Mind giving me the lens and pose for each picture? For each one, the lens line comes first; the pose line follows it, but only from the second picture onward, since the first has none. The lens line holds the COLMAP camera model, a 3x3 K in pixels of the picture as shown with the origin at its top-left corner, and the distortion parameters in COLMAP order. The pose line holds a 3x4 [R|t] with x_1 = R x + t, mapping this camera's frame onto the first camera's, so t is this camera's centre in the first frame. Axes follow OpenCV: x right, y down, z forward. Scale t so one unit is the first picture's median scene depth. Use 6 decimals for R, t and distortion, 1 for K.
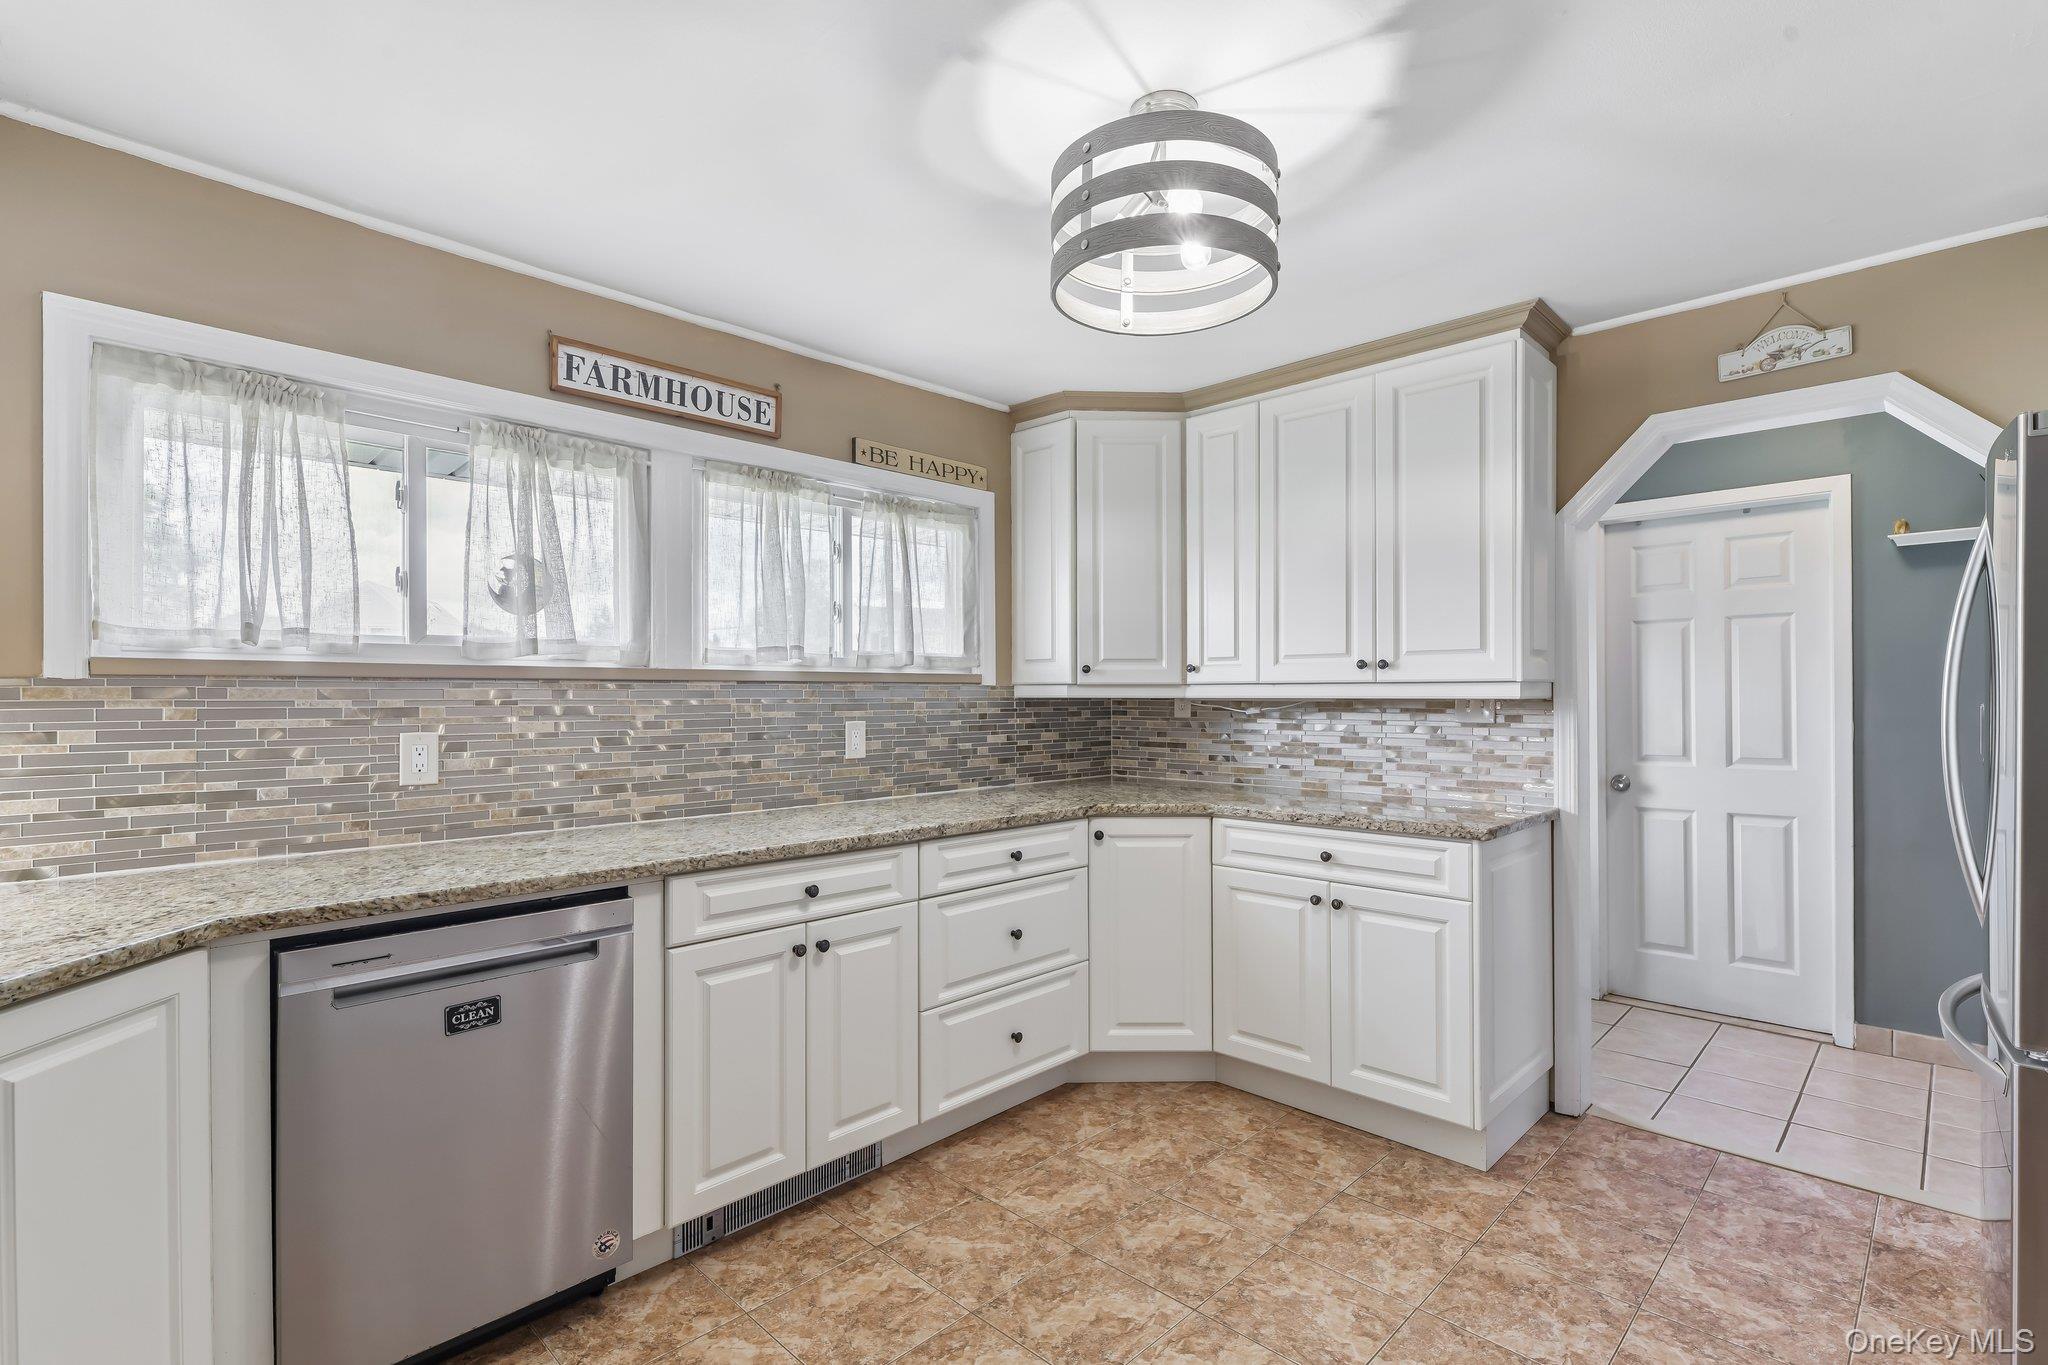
lens RADIAL K [[960.1, 0, 1034.7], [0, 960.1, 689.5], [0, 0, 1]] dist [0.001712, -0.000598]
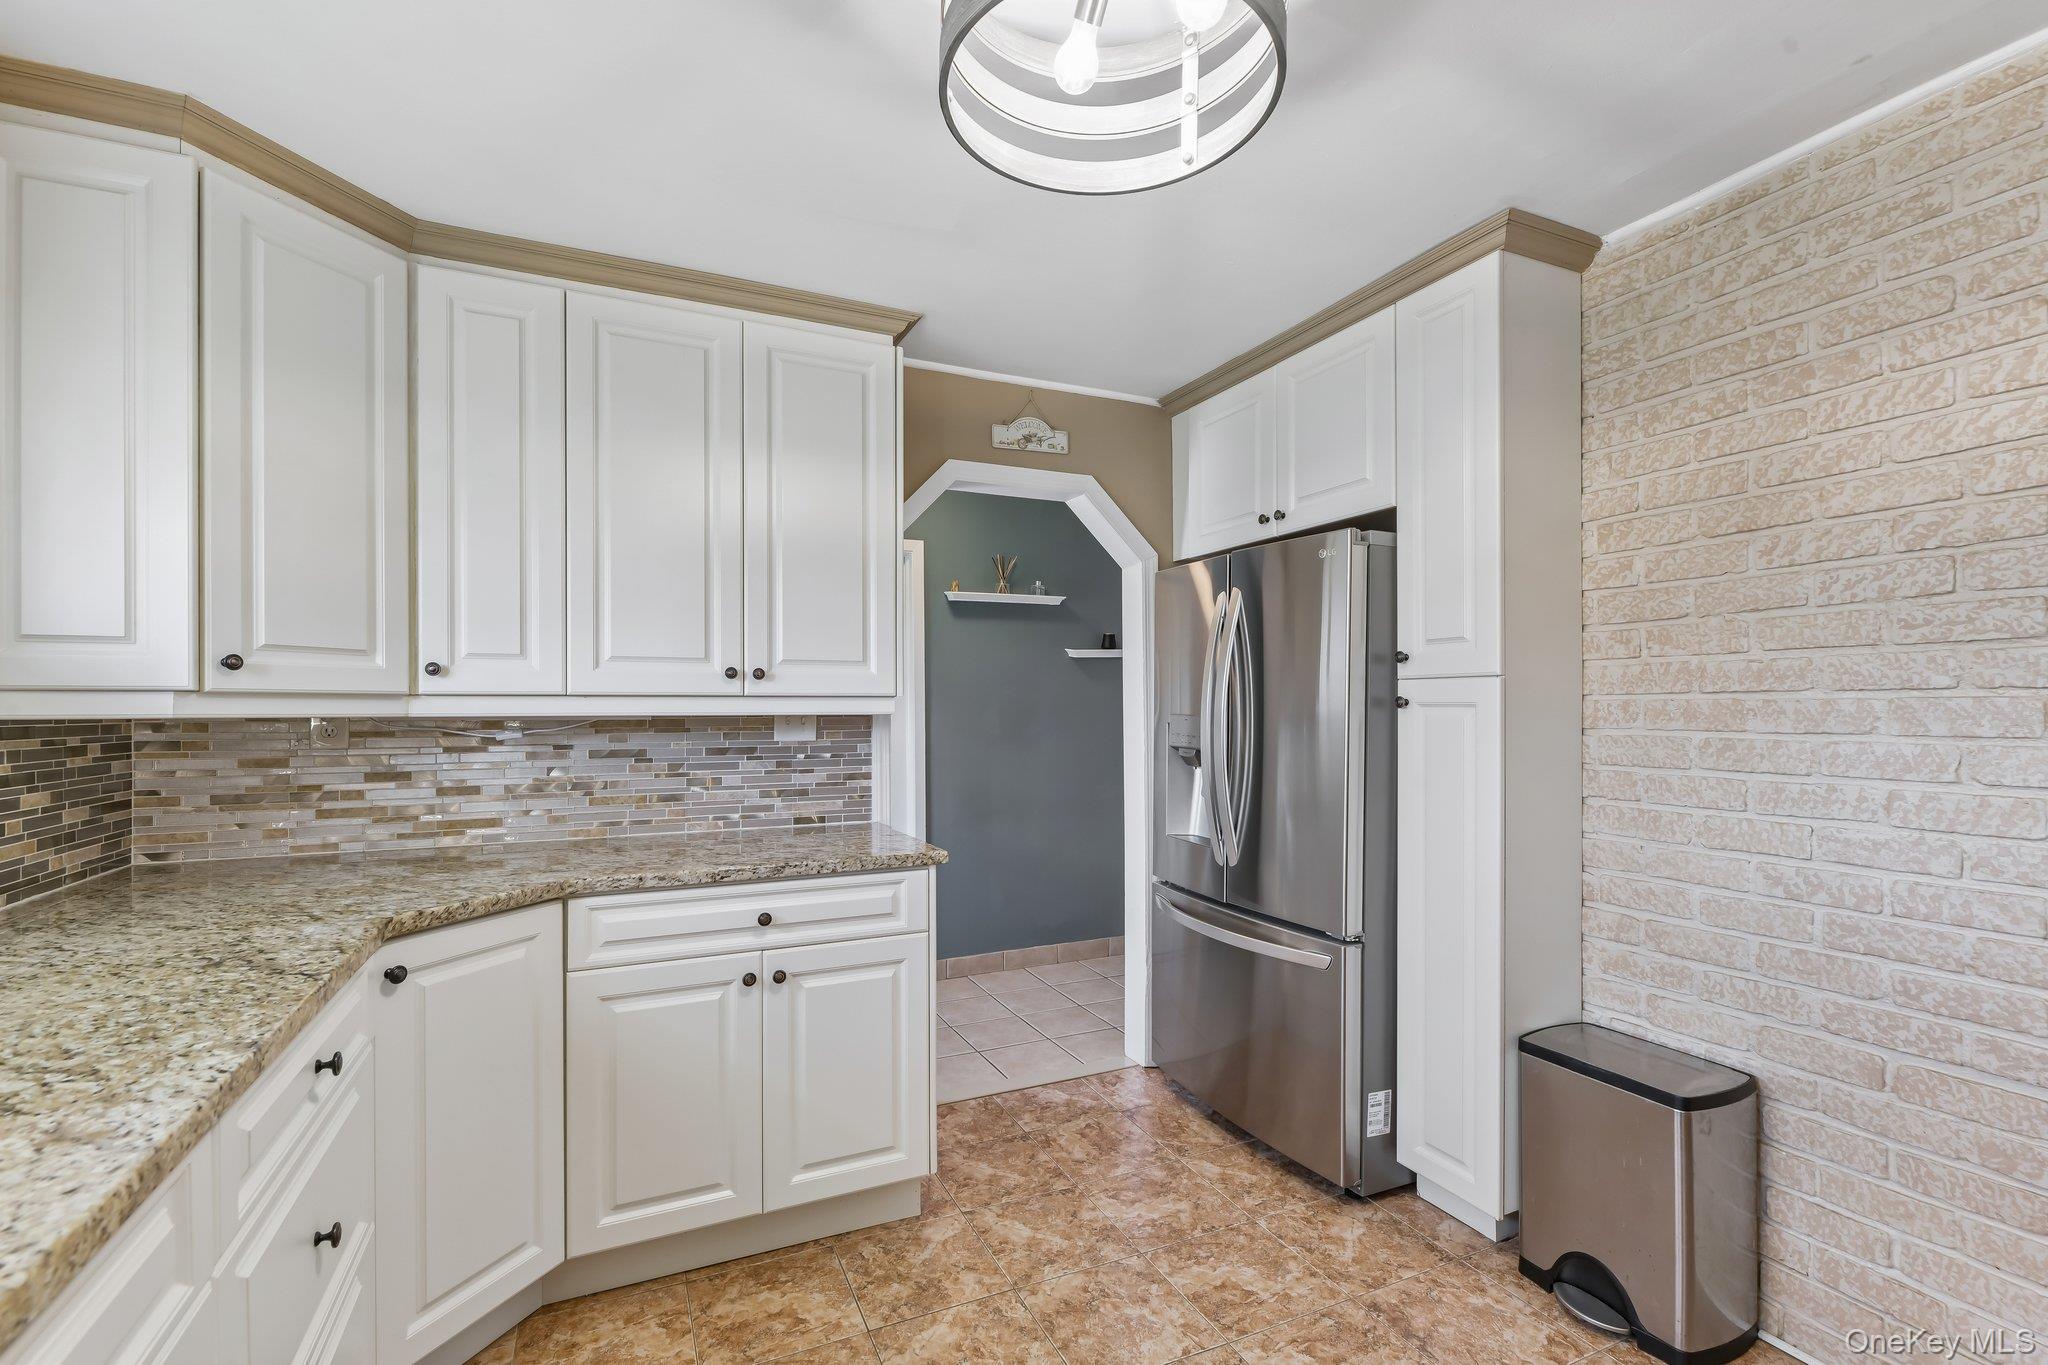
lens RADIAL K [[898.8, 0, 1023.0], [0, 898.8, 702.6], [0, 0, 1]] dist [0.001098, -0.003315]
pose [[0.369262, 0.006857, 0.929300, -0.291547], [-0.001785, 0.999976, -0.006670, 0.003478], [-0.929324, 0.000804, 0.369265, 0.531159]]
